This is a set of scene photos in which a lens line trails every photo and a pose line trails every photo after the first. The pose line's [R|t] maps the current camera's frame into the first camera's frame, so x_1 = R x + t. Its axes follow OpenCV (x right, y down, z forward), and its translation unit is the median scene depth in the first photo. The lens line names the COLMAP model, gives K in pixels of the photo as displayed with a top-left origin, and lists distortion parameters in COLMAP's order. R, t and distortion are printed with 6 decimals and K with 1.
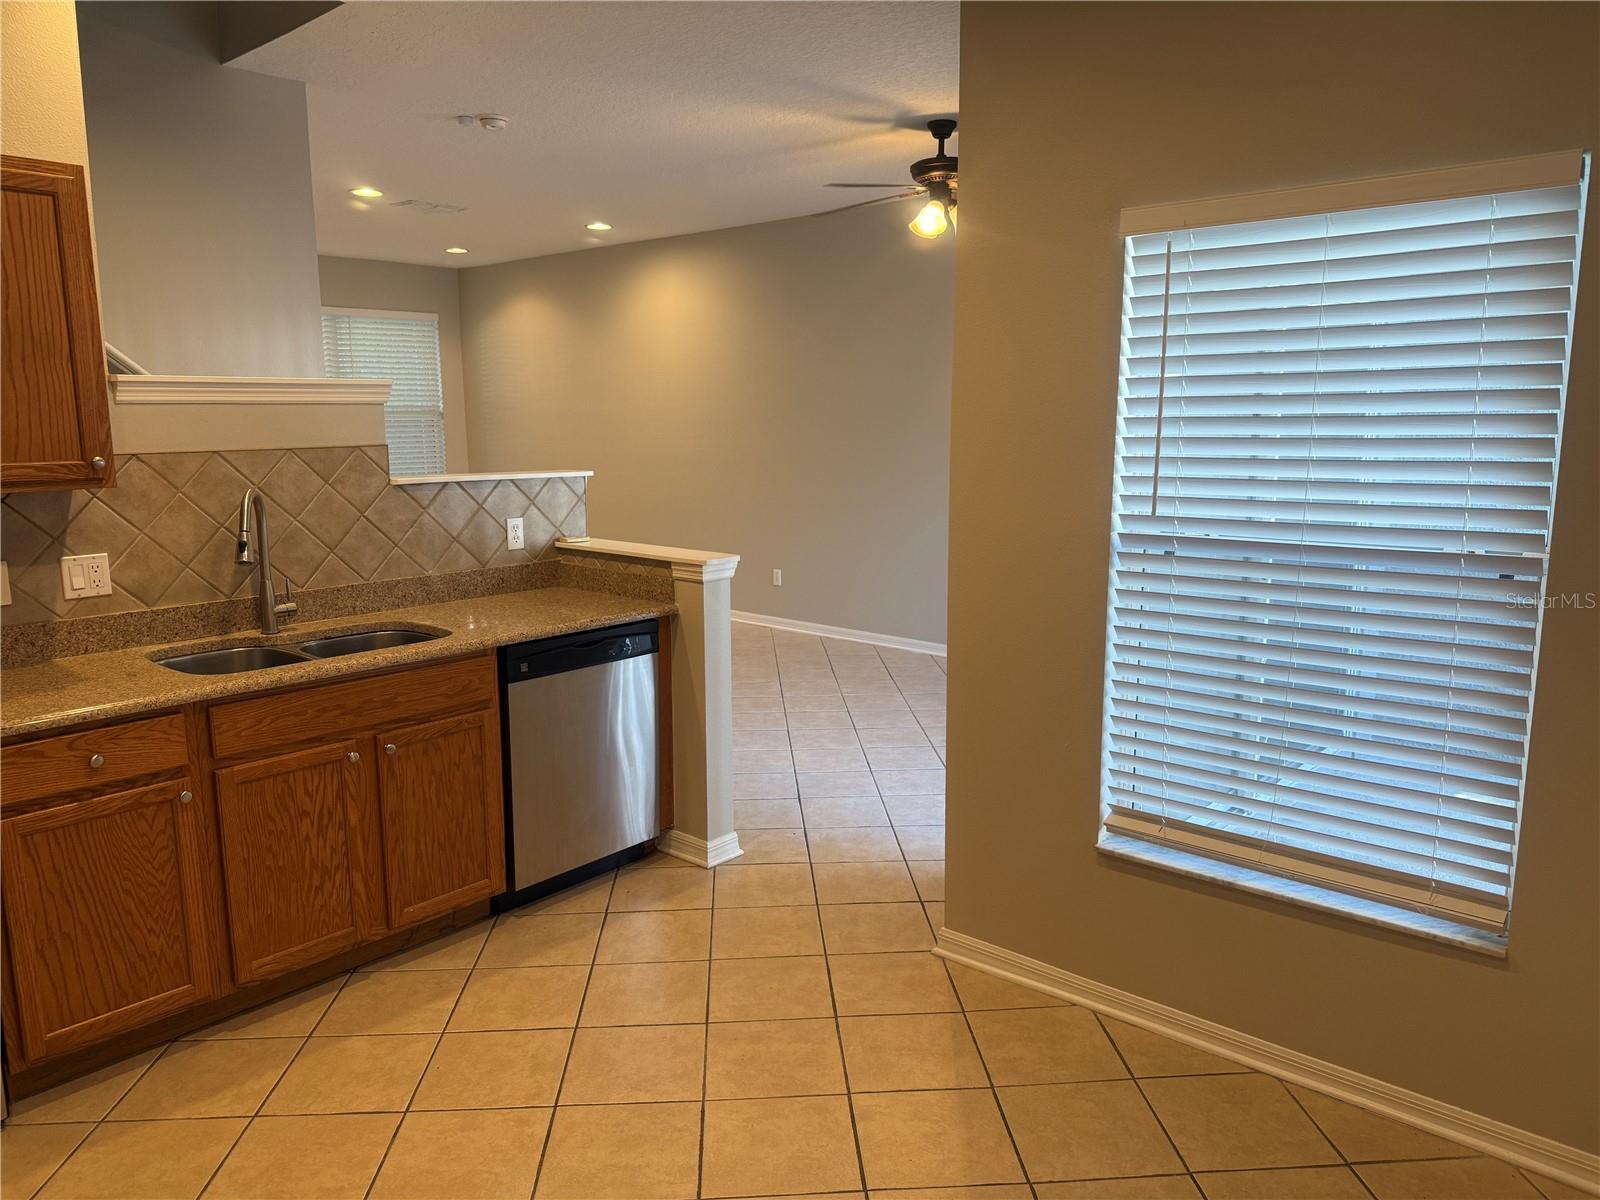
lens RADIAL K [[1130.1, 0, 800.8], [0, 1130.1, 601.9], [0, 0, 1]] dist [0.070120, -0.101017]
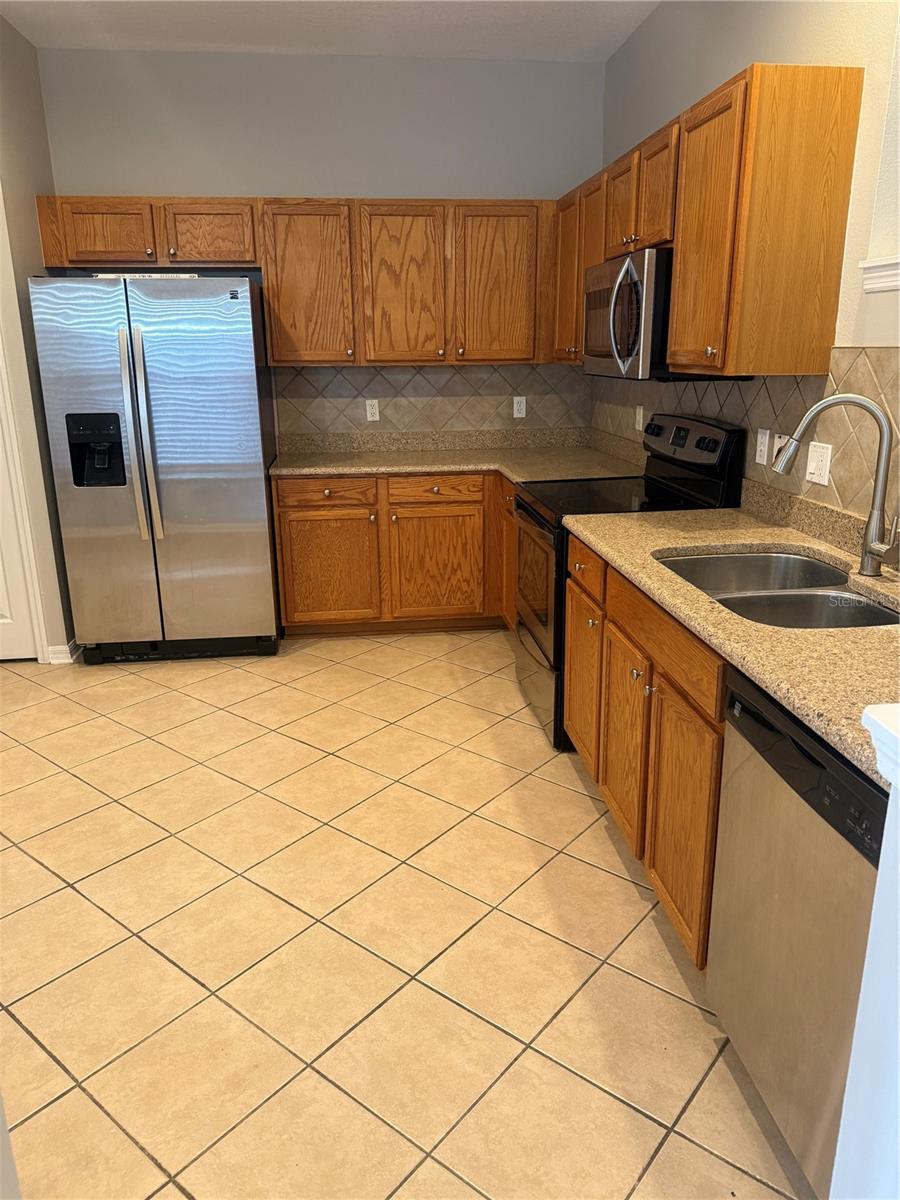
lens RADIAL K [[847.5, 0, 455.7], [0, 847.5, 605.0], [0, 0, 1]] dist [0.070120, -0.101017]
pose [[-0.676692, 0.223533, -0.701513, 0.186229], [-0.109550, 0.911624, 0.396157, -0.172043], [0.728070, 0.344927, -0.592401, 1.204019]]
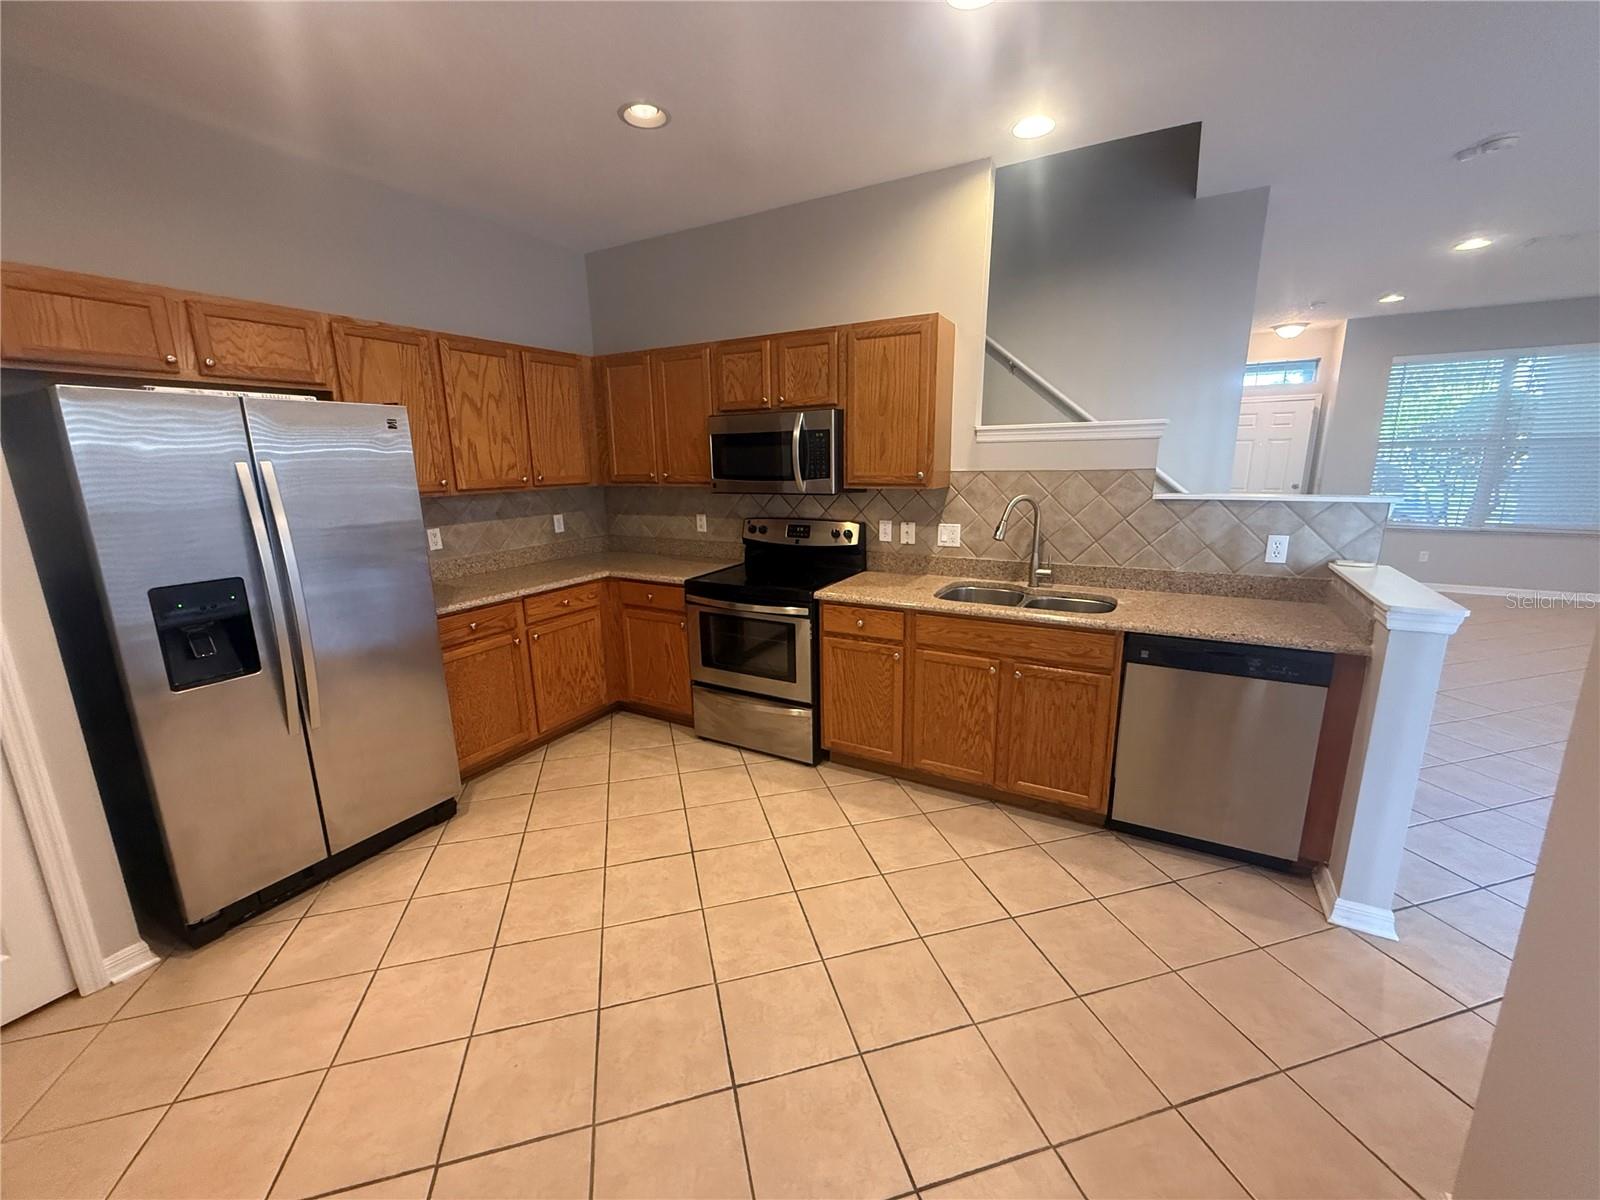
lens RADIAL K [[641.1, 0, 803.0], [0, 641.1, 598.4], [0, 0, 1]] dist [0.001589, 0.000211]
pose [[0.205673, 0.212472, -0.955277, 0.343702], [-0.146501, 0.971831, 0.184613, -0.077586], [0.967593, 0.101979, 0.231007, 0.502222]]
